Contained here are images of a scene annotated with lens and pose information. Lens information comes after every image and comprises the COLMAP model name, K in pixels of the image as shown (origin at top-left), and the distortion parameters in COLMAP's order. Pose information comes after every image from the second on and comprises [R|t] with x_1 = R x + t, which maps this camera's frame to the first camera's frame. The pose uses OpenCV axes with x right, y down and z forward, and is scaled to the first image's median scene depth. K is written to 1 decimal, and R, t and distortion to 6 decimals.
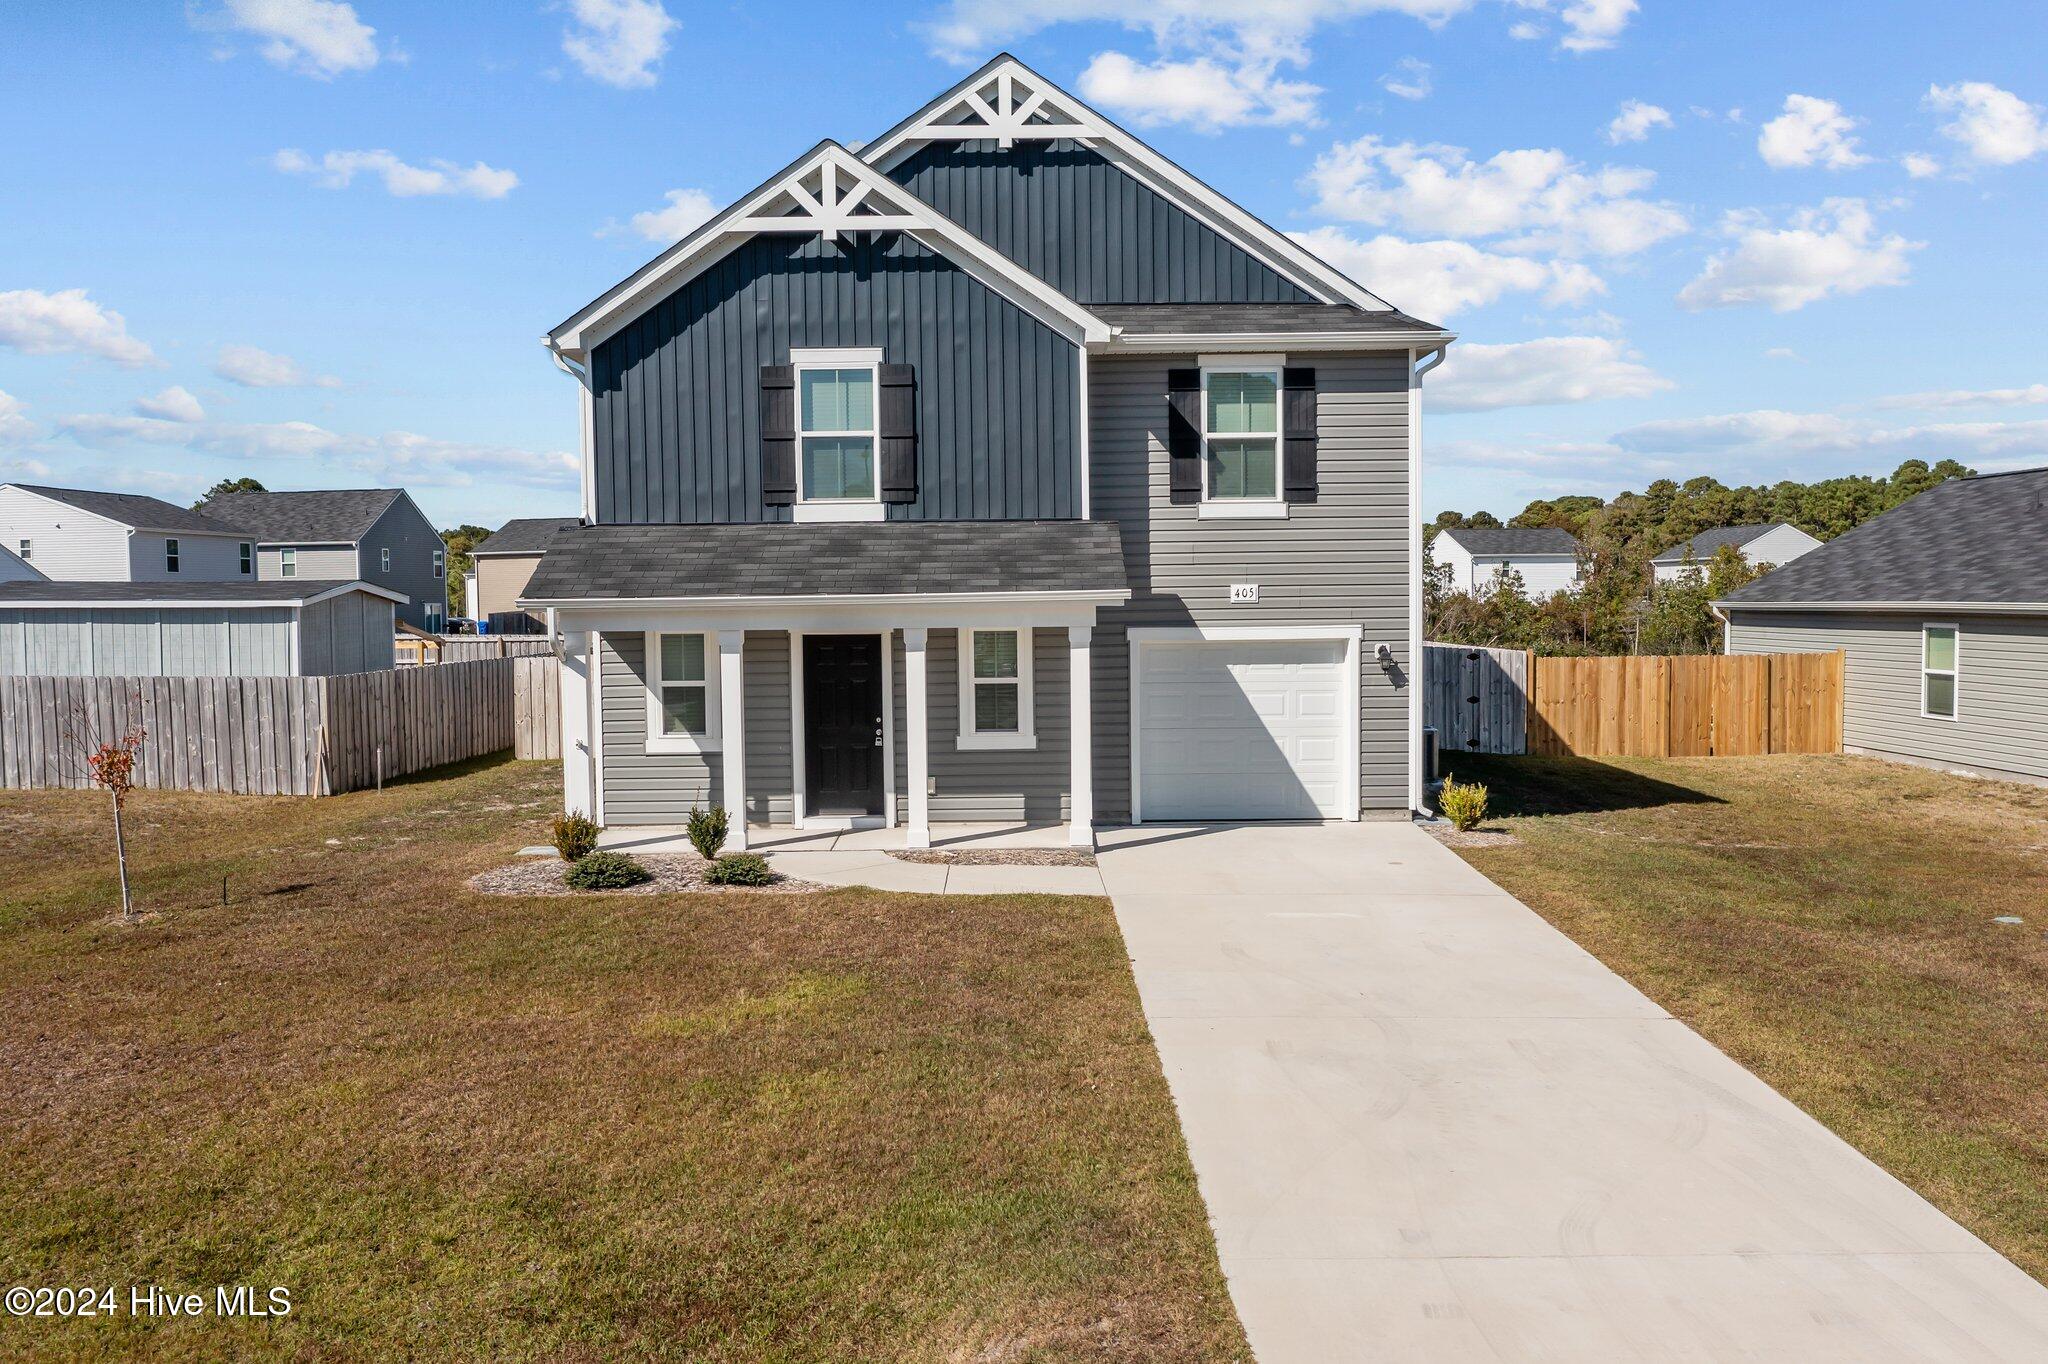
lens RADIAL K [[1610.3, 0, 1012.4], [0, 1610.3, 691.8], [0, 0, 1]] dist [-0.024525, 0.013344]
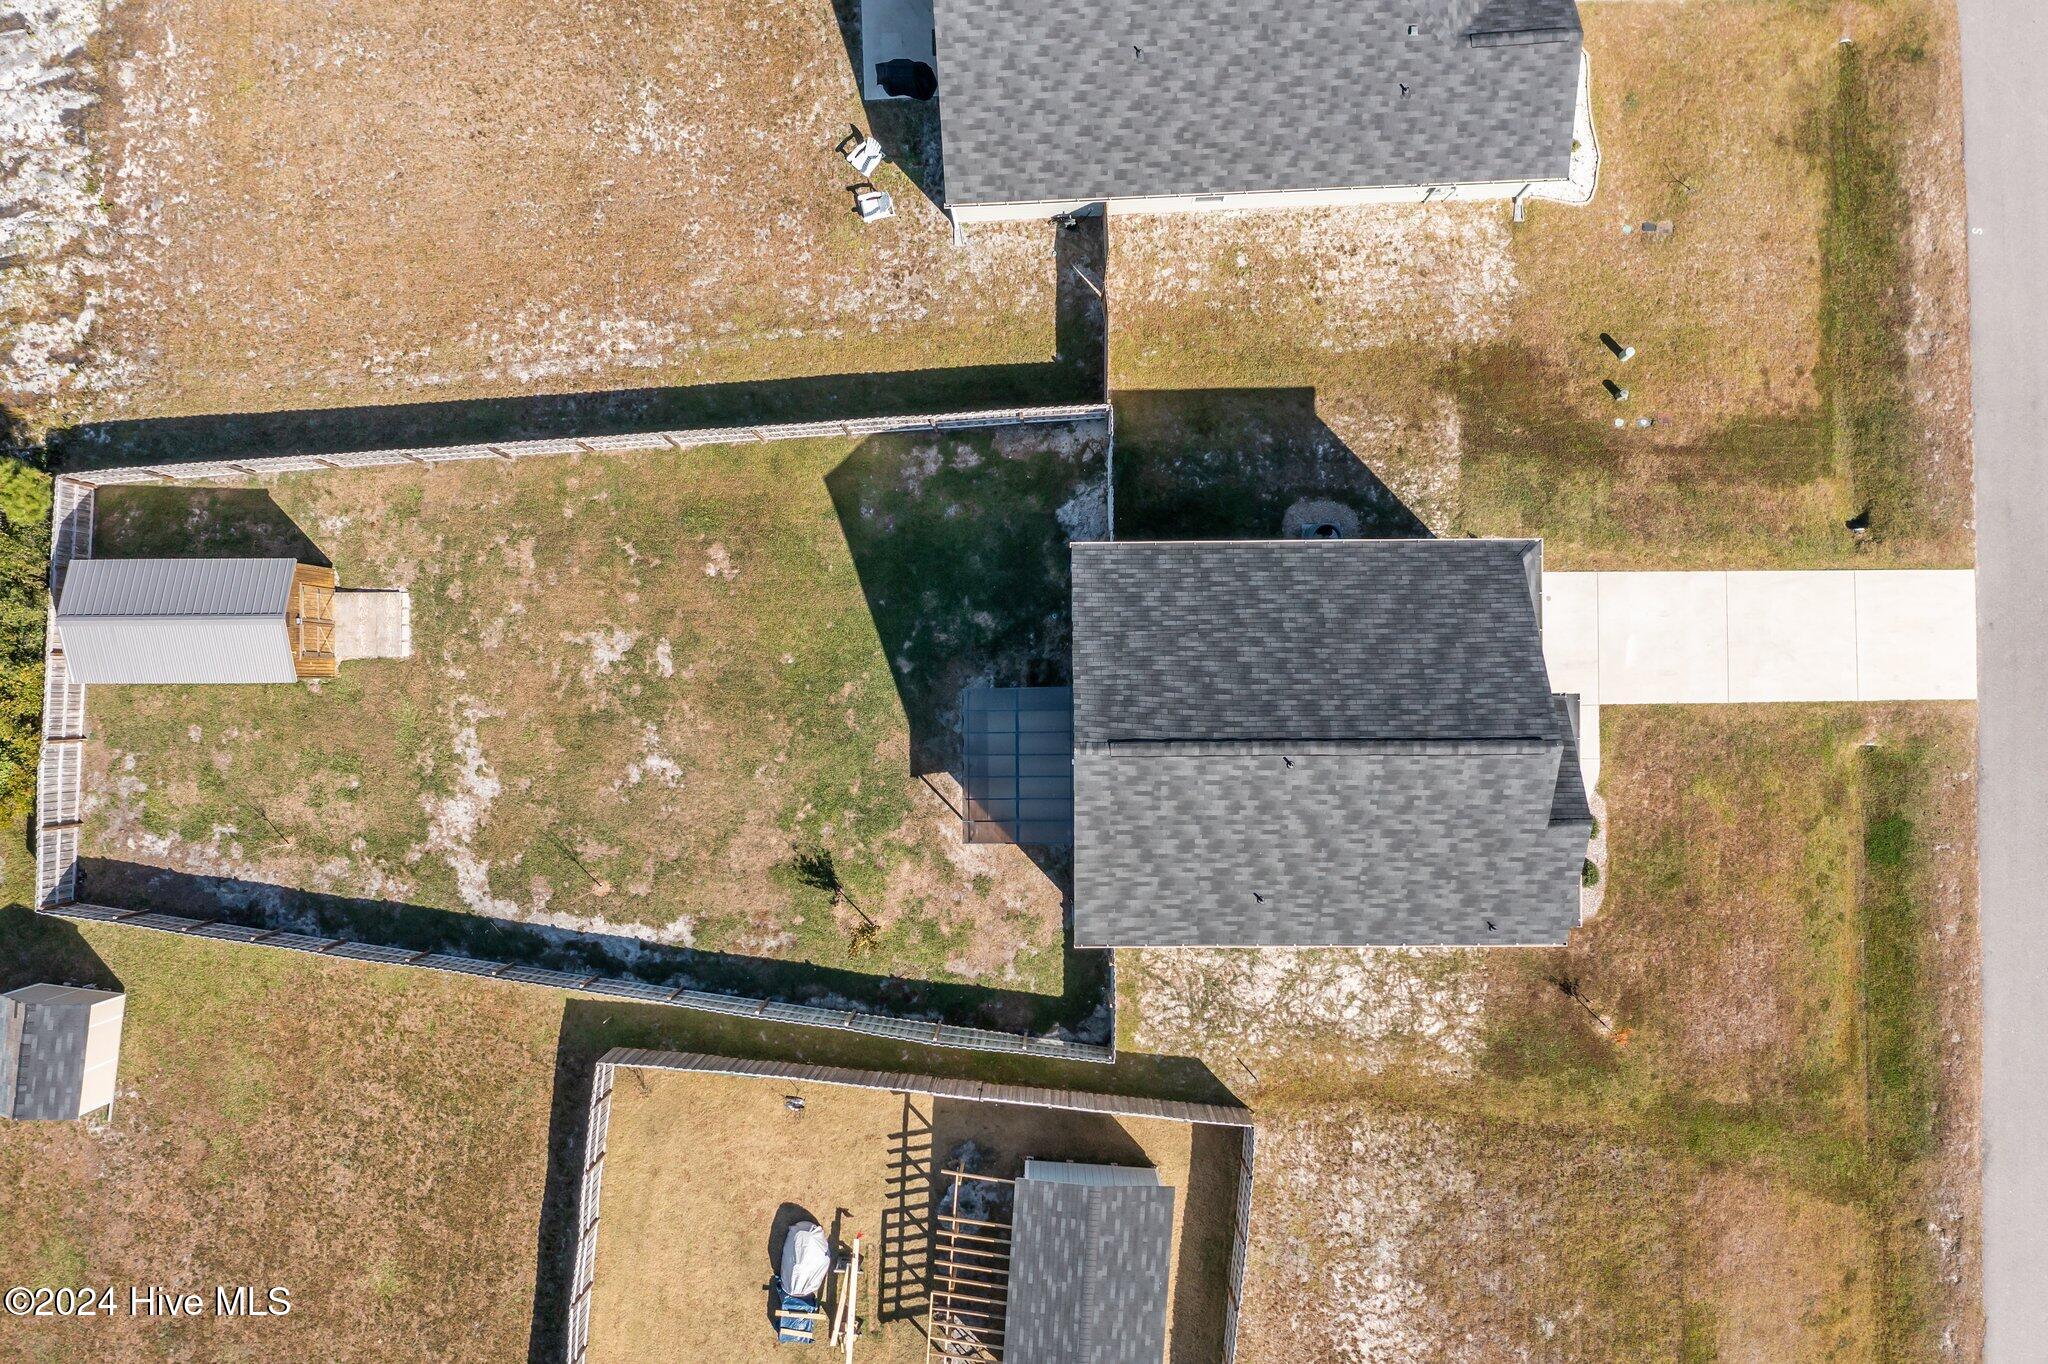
lens RADIAL K [[1610.3, 0, 1012.4], [0, 1610.3, 691.8], [0, 0, 1]] dist [-0.024525, 0.013344]
pose [[-0.003902, -0.999901, 0.013550, 0.039998], [0.087026, 0.013159, 0.996119, -2.521508], [-0.996198, 0.005066, 0.086966, 1.550959]]
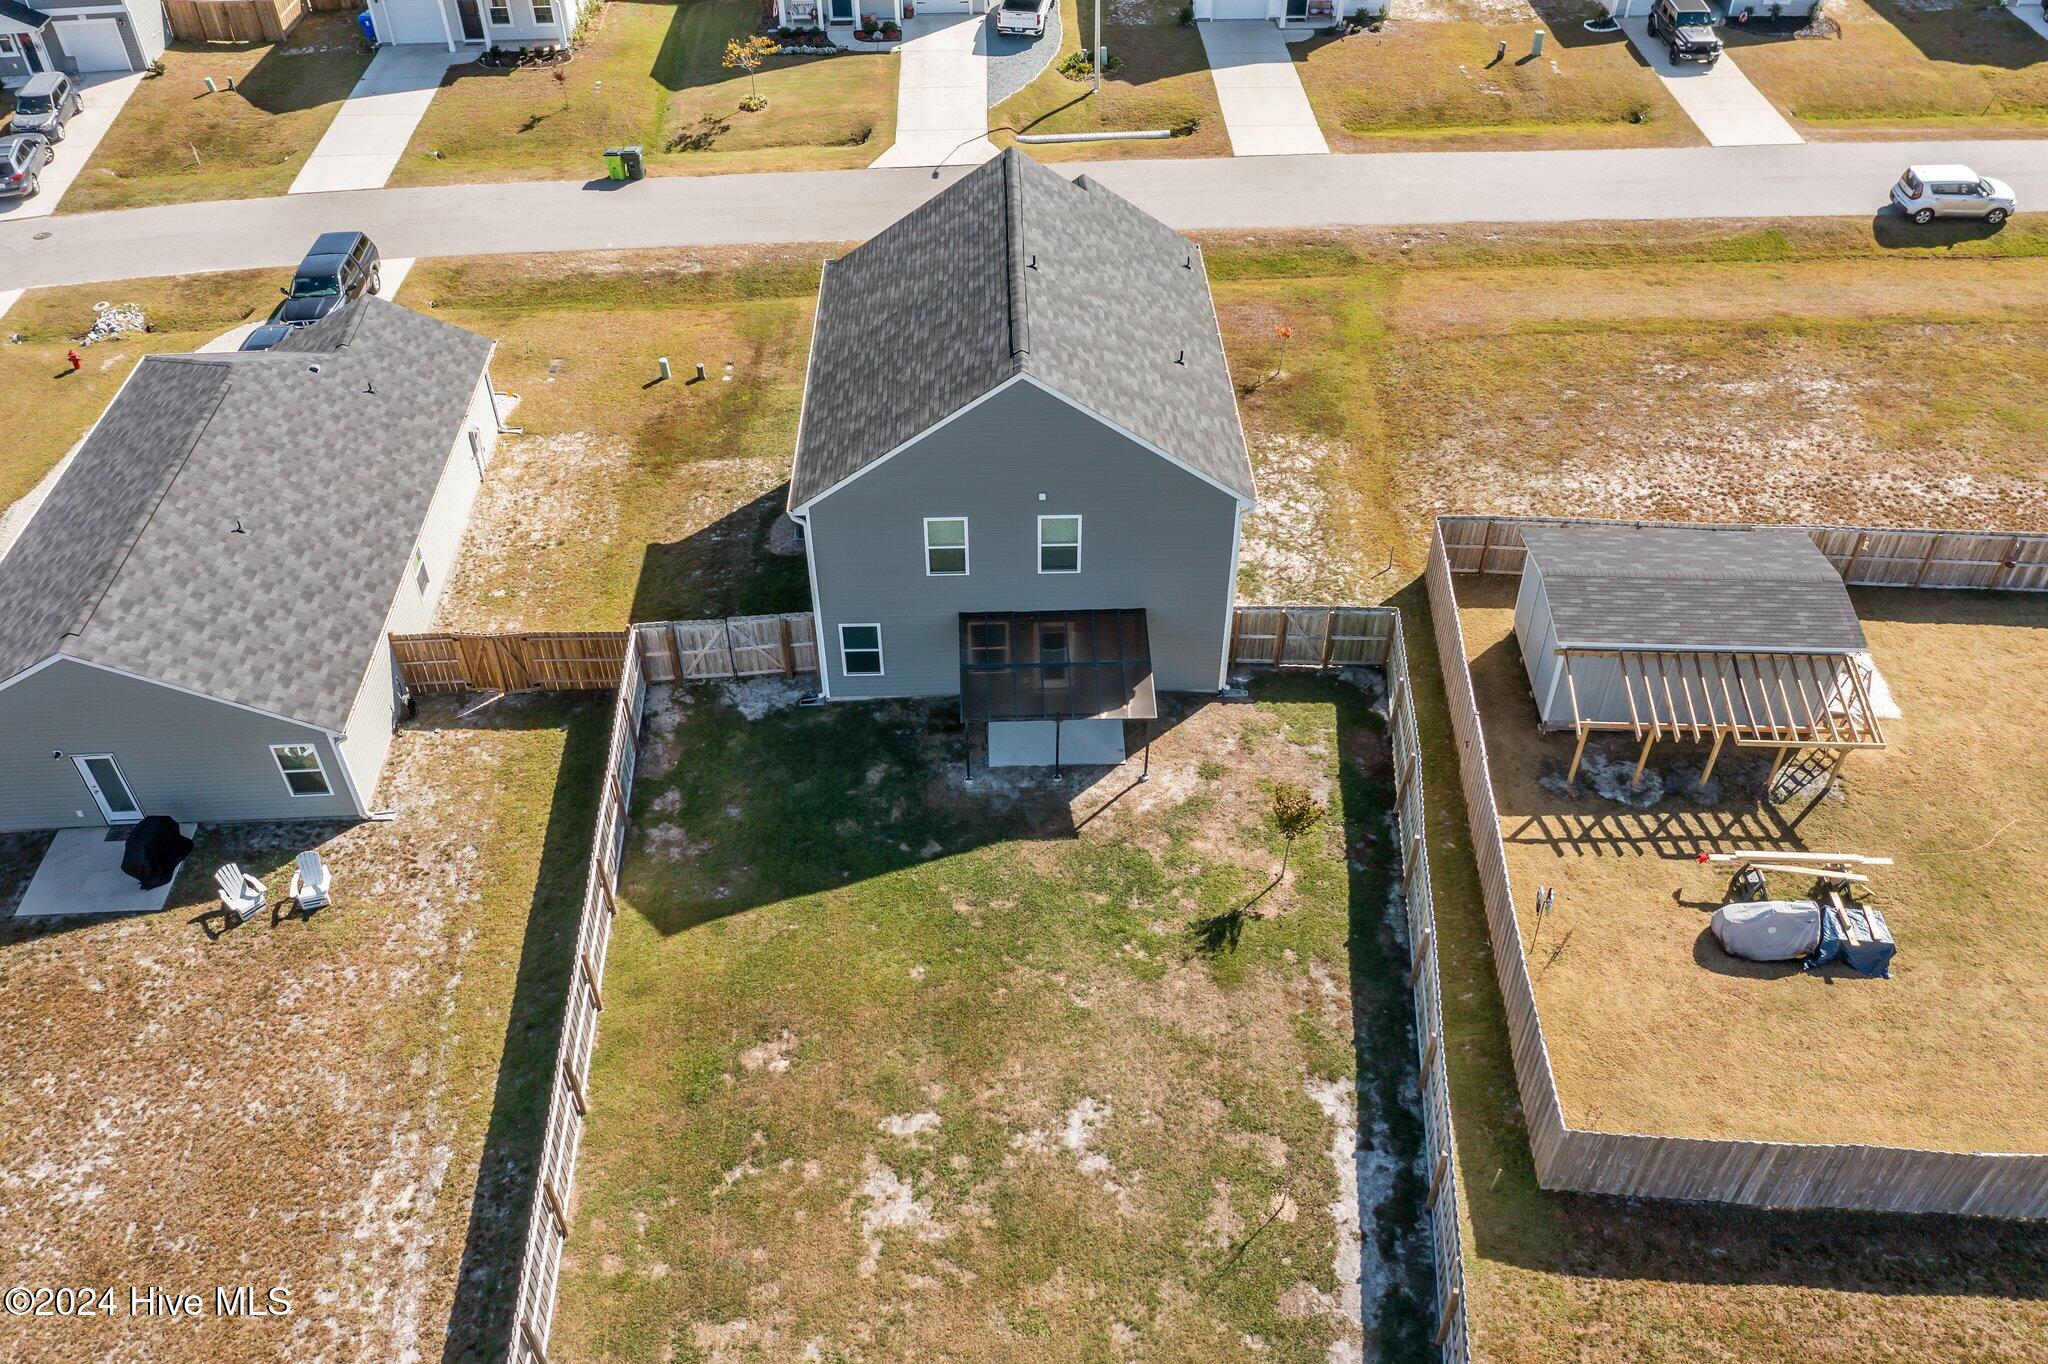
lens RADIAL K [[1610.3, 0, 1012.4], [0, 1610.3, 691.8], [0, 0, 1]] dist [-0.024525, 0.013344]
pose [[-0.999610, 0.027822, 0.002428, 0.010208], [0.021430, 0.708391, 0.705495, -1.470901], [0.017908, 0.705272, -0.708711, 3.195730]]
